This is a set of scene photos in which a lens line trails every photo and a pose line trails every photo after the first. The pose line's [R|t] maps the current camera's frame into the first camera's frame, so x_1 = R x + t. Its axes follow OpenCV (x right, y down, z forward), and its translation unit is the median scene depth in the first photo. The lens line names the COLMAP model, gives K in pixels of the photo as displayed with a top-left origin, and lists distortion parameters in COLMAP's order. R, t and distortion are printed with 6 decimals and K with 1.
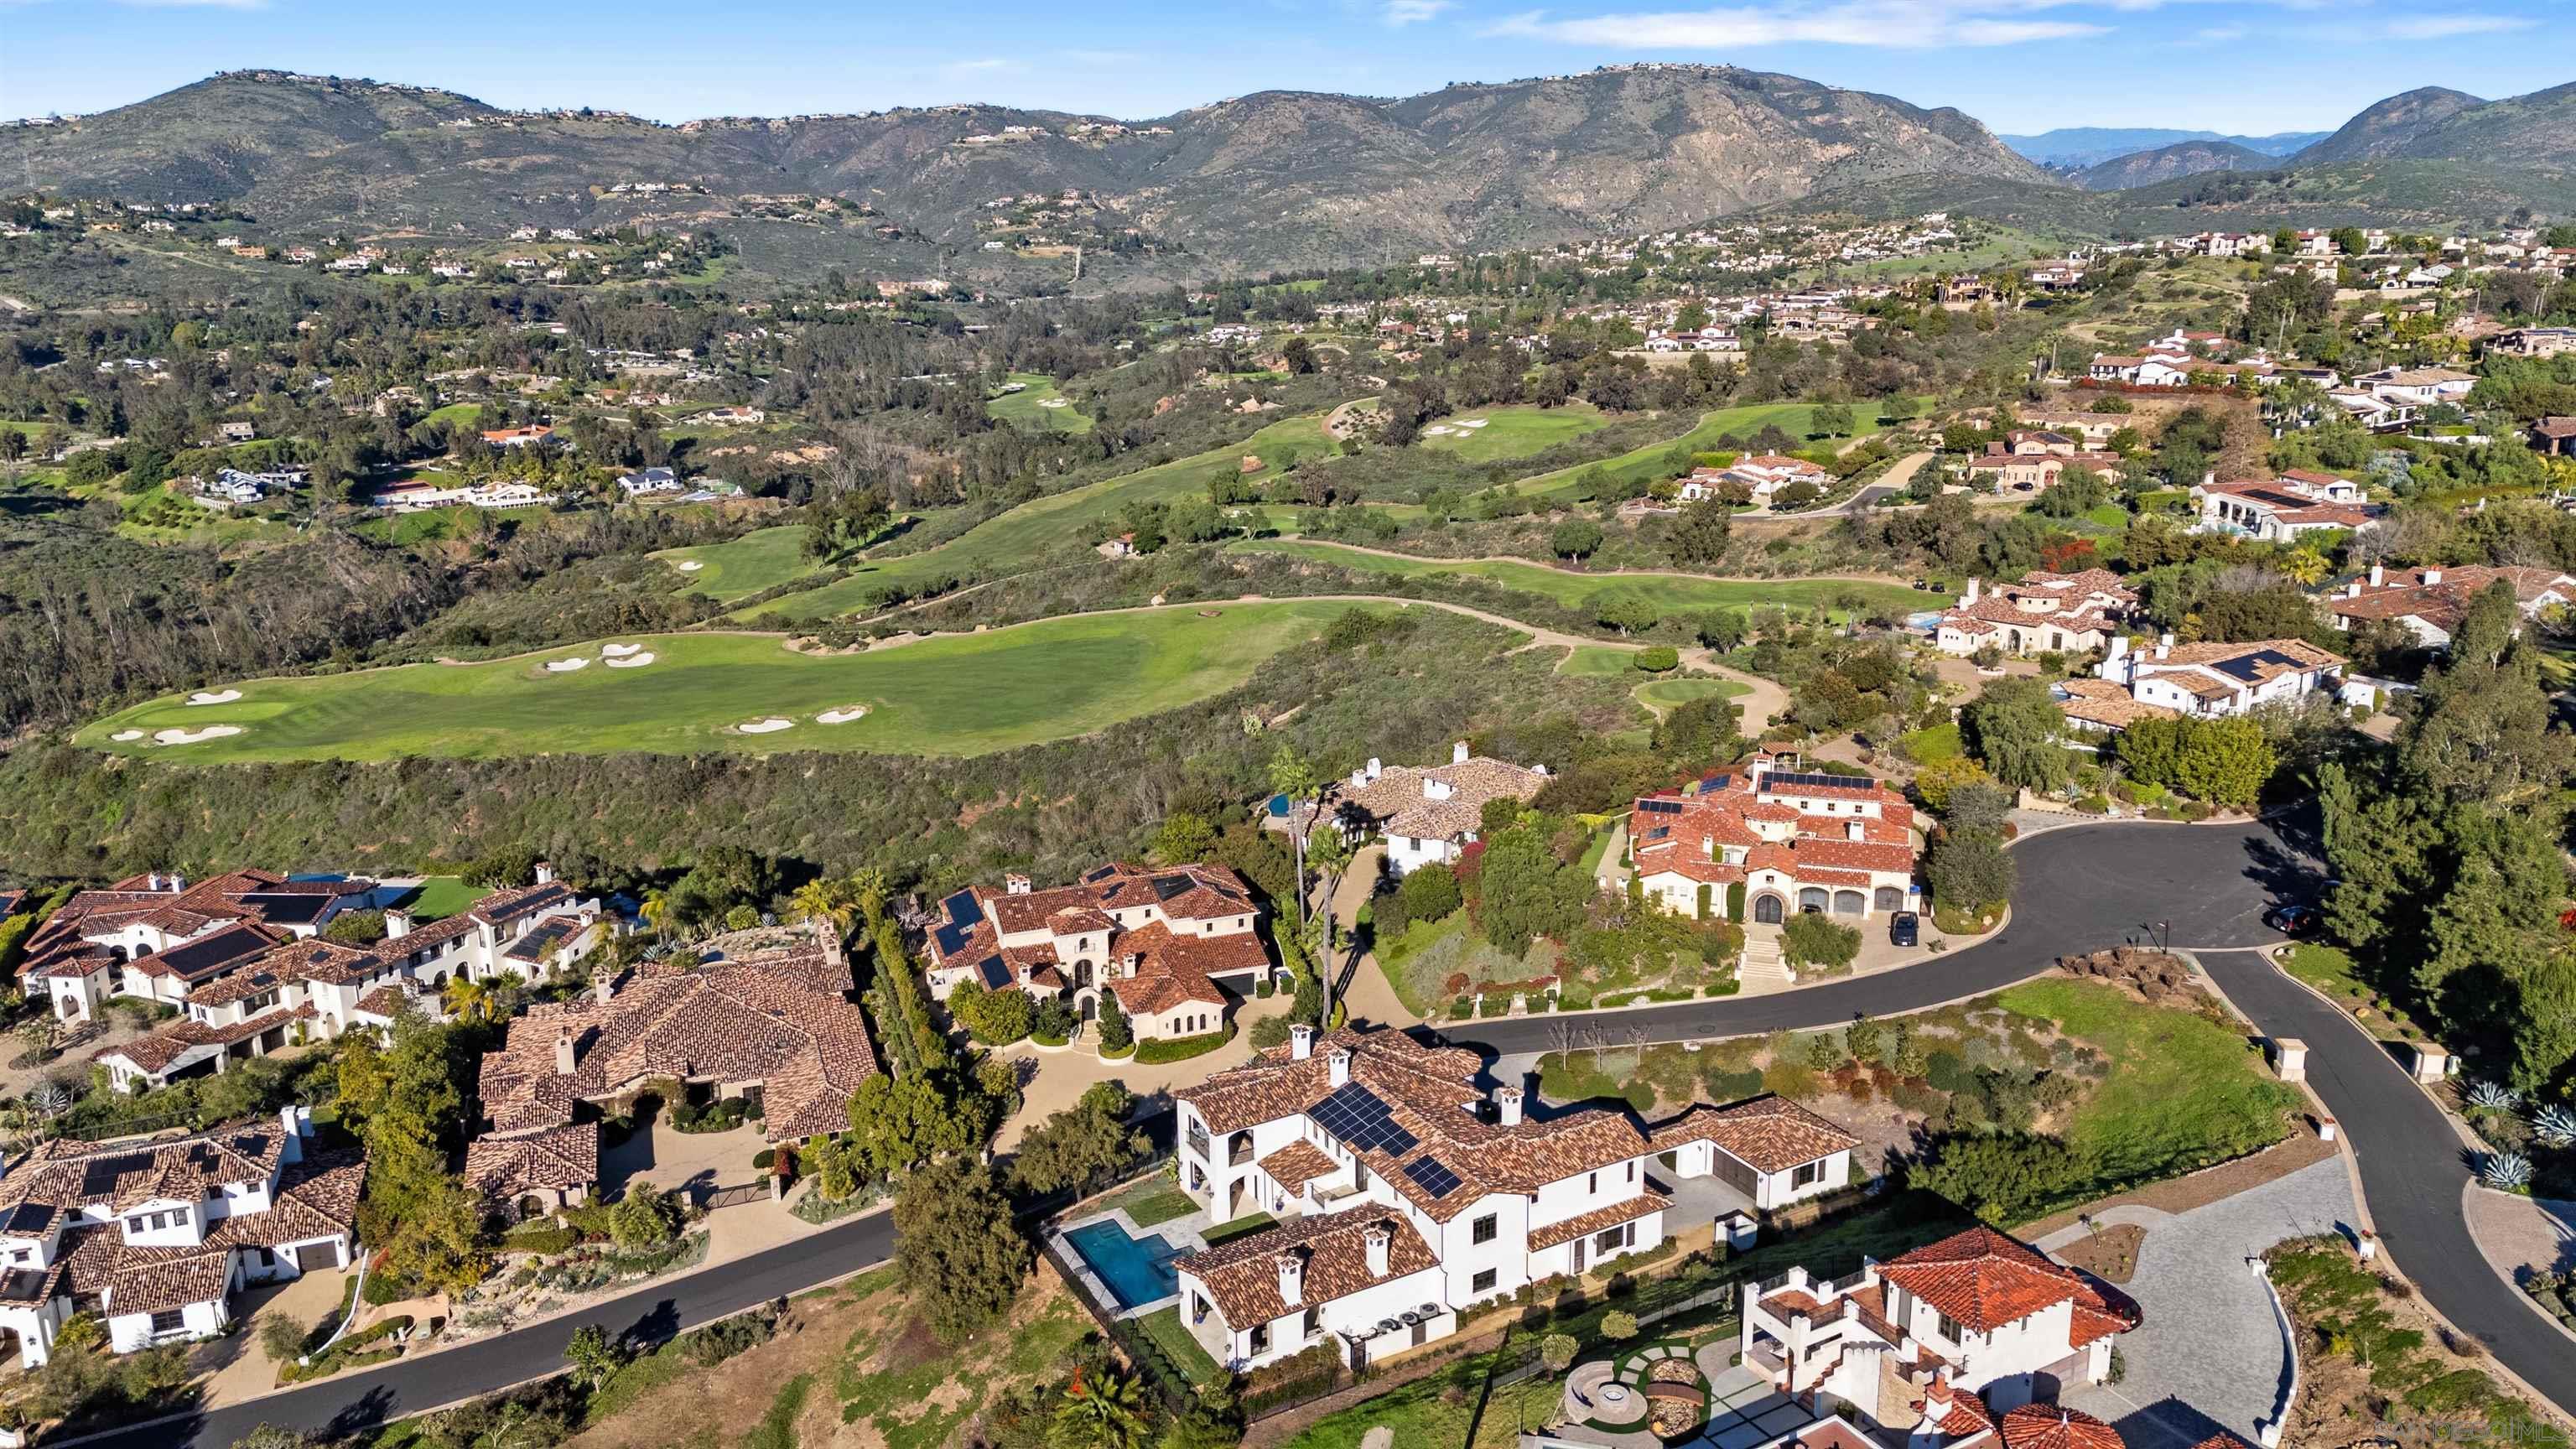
lens RADIAL K [[1891.9, 0, 1290.3], [0, 1891.9, 722.7], [0, 0, 1]] dist [0.075332, -0.075682]
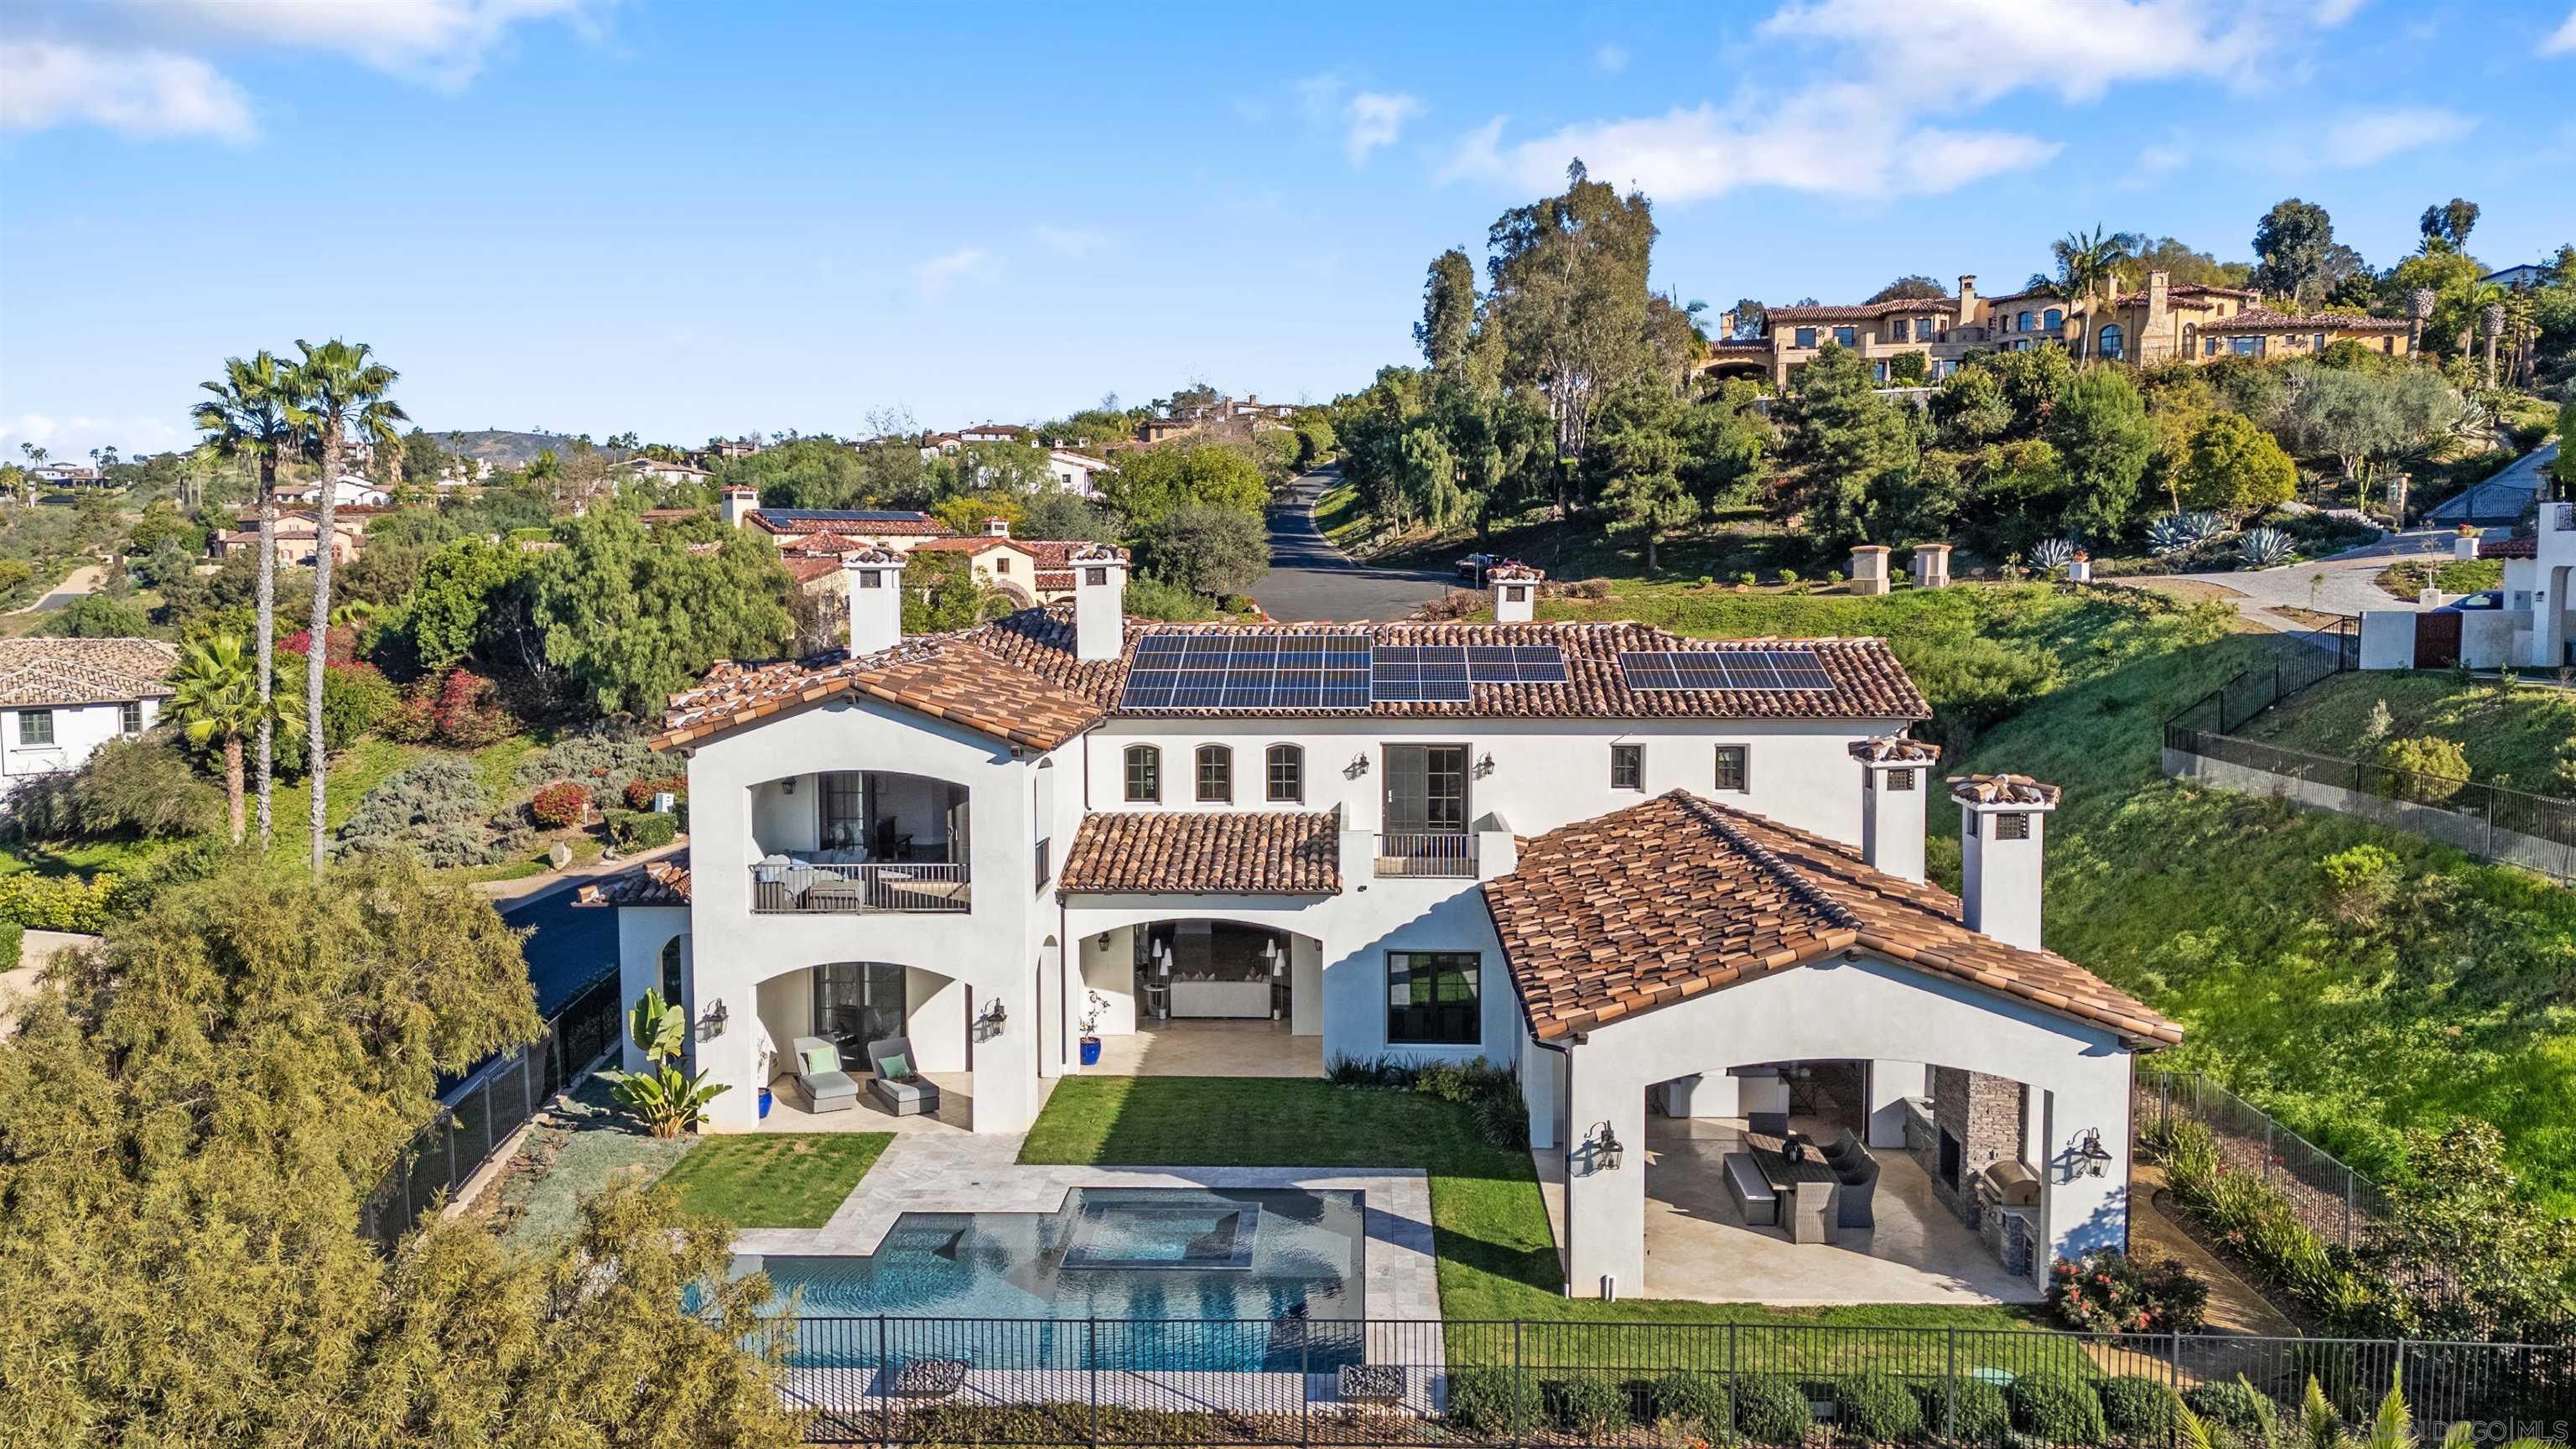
lens RADIAL K [[1891.9, 0, 1299.4], [0, 1891.9, 714.6], [0, 0, 1]] dist [0.075332, -0.075682]
pose [[0.515788, -0.055291, 0.854930, -0.116626], [0.219131, 0.973234, -0.069262, 0.114009], [-0.828218, 0.223066, 0.514098, 0.399303]]
